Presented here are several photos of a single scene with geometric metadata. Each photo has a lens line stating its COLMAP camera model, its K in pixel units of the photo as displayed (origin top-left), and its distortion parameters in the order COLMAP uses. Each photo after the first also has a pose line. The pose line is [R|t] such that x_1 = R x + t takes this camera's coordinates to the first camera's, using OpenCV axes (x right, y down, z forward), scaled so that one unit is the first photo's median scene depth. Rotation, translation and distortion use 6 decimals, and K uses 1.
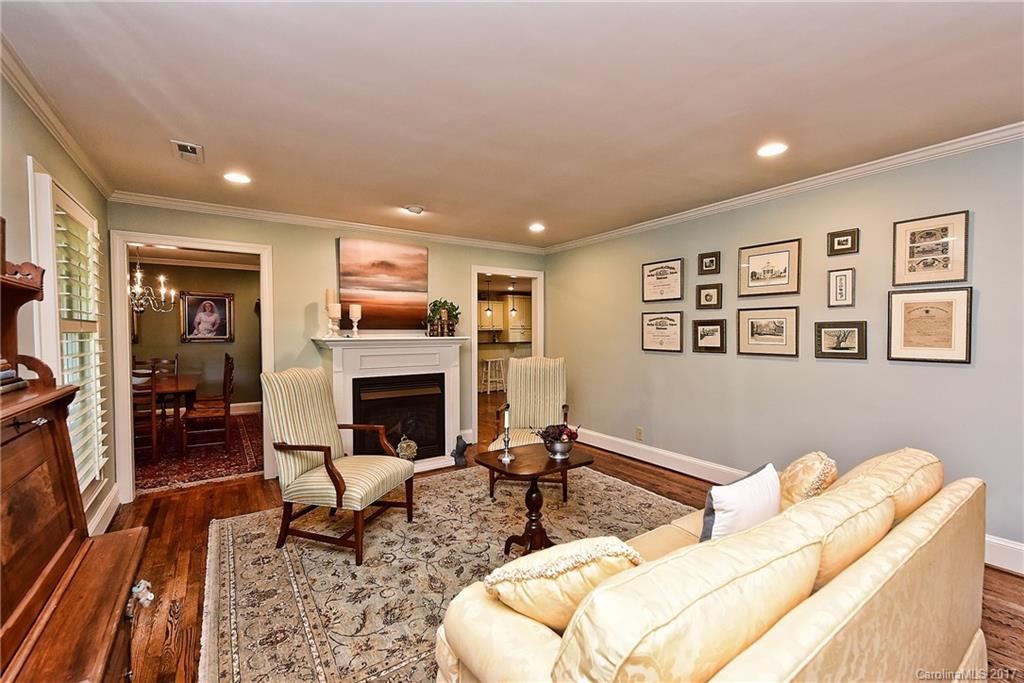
lens RADIAL K [[426.0, 0, 513.5], [0, 426.0, 341.1], [0, 0, 1]] dist [-0.002320, -0.000028]
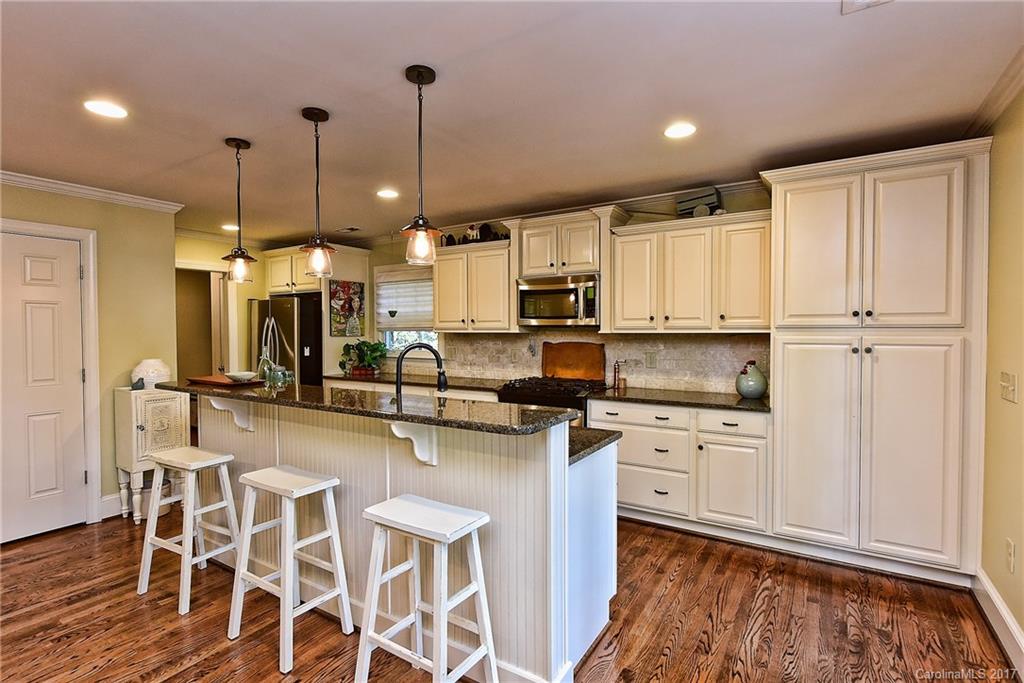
lens RADIAL K [[499.8, 0, 518.2], [0, 499.8, 337.0], [0, 0, 1]] dist [-0.001576, -0.000604]
pose [[0.390225, 0.014711, -0.920602, 0.500111], [-0.021313, 0.999749, 0.006942, -0.066785], [0.920473, 0.016912, 0.390441, 2.255954]]
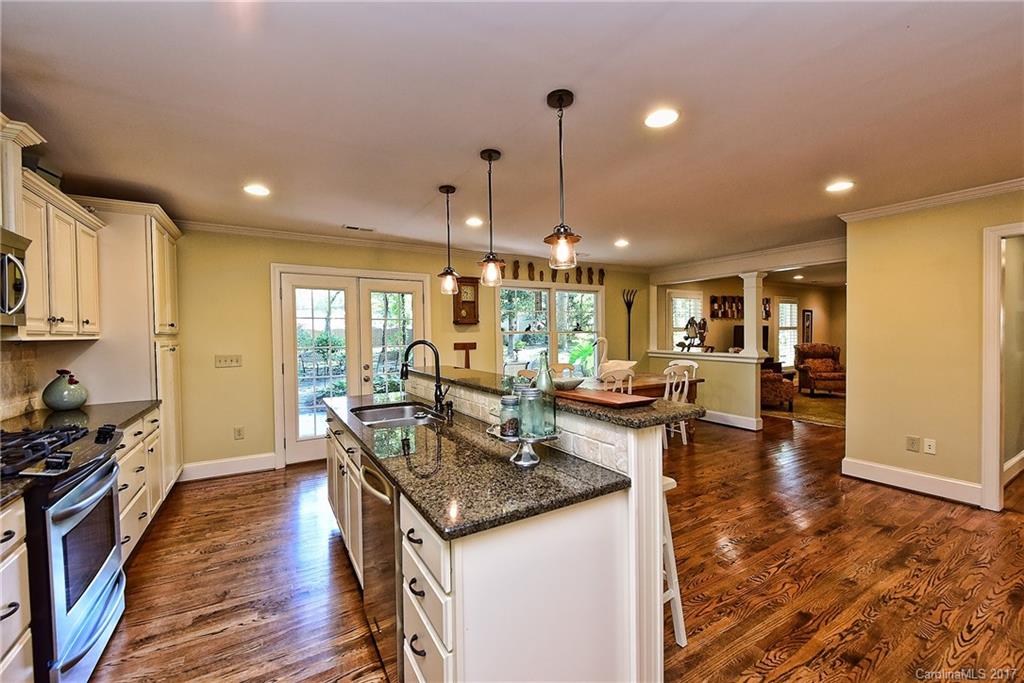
lens RADIAL K [[426.0, 0, 506.6], [0, 426.0, 342.1], [0, 0, 1]] dist [-0.002320, -0.000028]
pose [[0.053235, -0.012561, 0.998503, -0.746826], [0.037472, 0.999242, 0.010572, -0.053671], [-0.997879, 0.036853, 0.053665, 2.210393]]
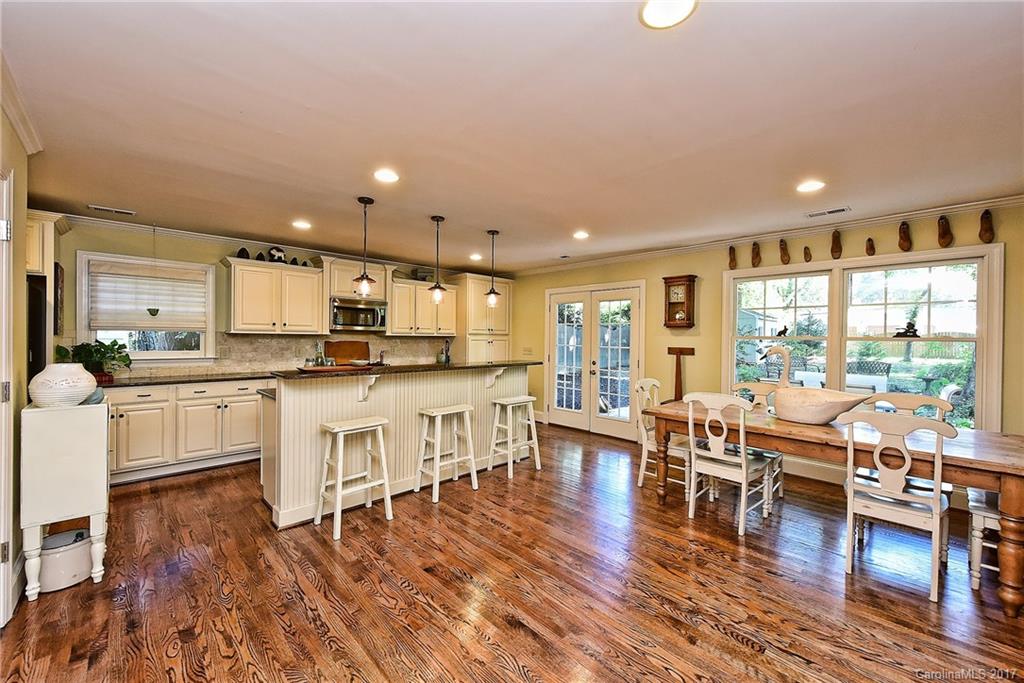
lens RADIAL K [[405.8, 0, 508.2], [0, 405.8, 344.8], [0, 0, 1]] dist [0.001229, -0.000209]
pose [[0.987720, 0.013958, 0.155612, -0.116095], [-0.013318, 0.999898, -0.005155, -0.037795], [-0.155669, 0.003019, 0.987805, 1.356269]]
